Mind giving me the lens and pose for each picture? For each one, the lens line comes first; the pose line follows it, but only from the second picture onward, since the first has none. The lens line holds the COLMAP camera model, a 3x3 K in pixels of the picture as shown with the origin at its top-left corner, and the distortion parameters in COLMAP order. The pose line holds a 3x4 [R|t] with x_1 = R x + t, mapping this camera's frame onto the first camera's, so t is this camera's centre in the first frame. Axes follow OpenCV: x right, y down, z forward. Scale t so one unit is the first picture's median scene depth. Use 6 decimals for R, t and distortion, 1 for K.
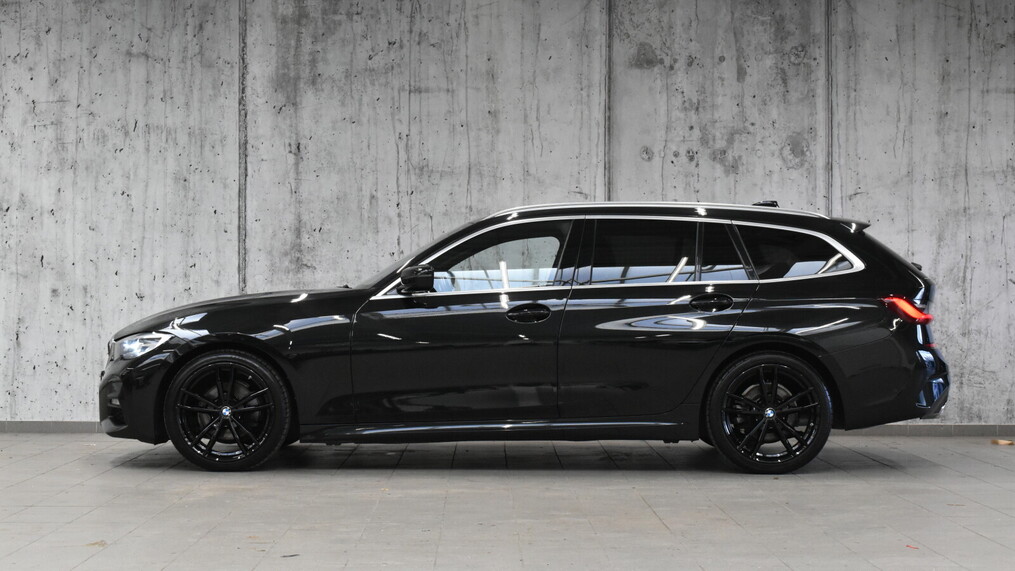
lens RADIAL K [[1827.2, 0, 507.5], [0, 1827.2, 285.5], [0, 0, 1]] dist [-0.020009, -0.070020]
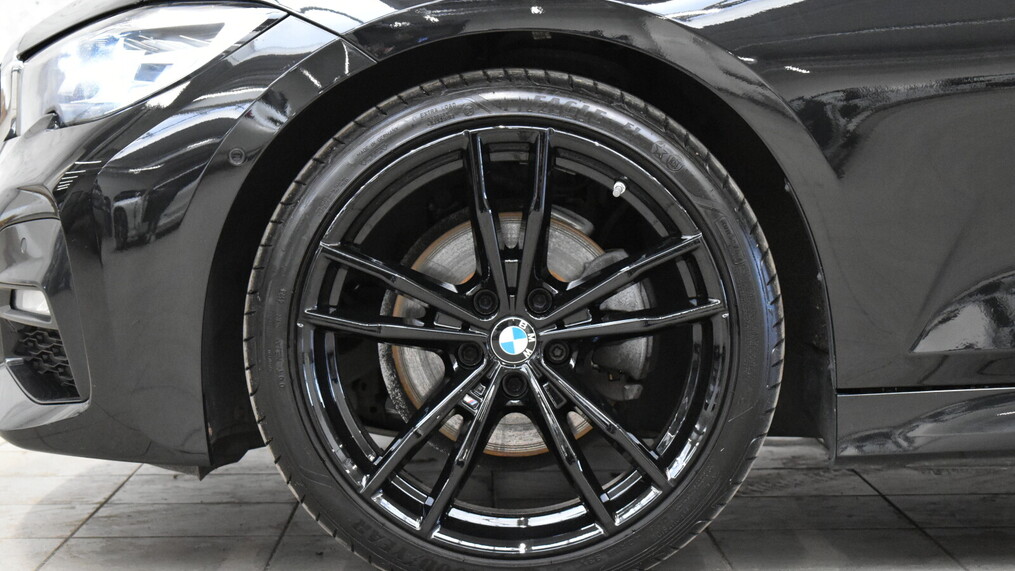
lens RADIAL K [[2278.9, 0, 507.5], [0, 2278.9, 285.5], [0, 0, 1]] dist [0.014346, 0.044104]
pose [[0.999896, -0.014427, -0.000837, -0.153631], [0.014447, 0.996492, 0.082431, 0.038190], [-0.000355, -0.082435, 0.996596, 0.708796]]
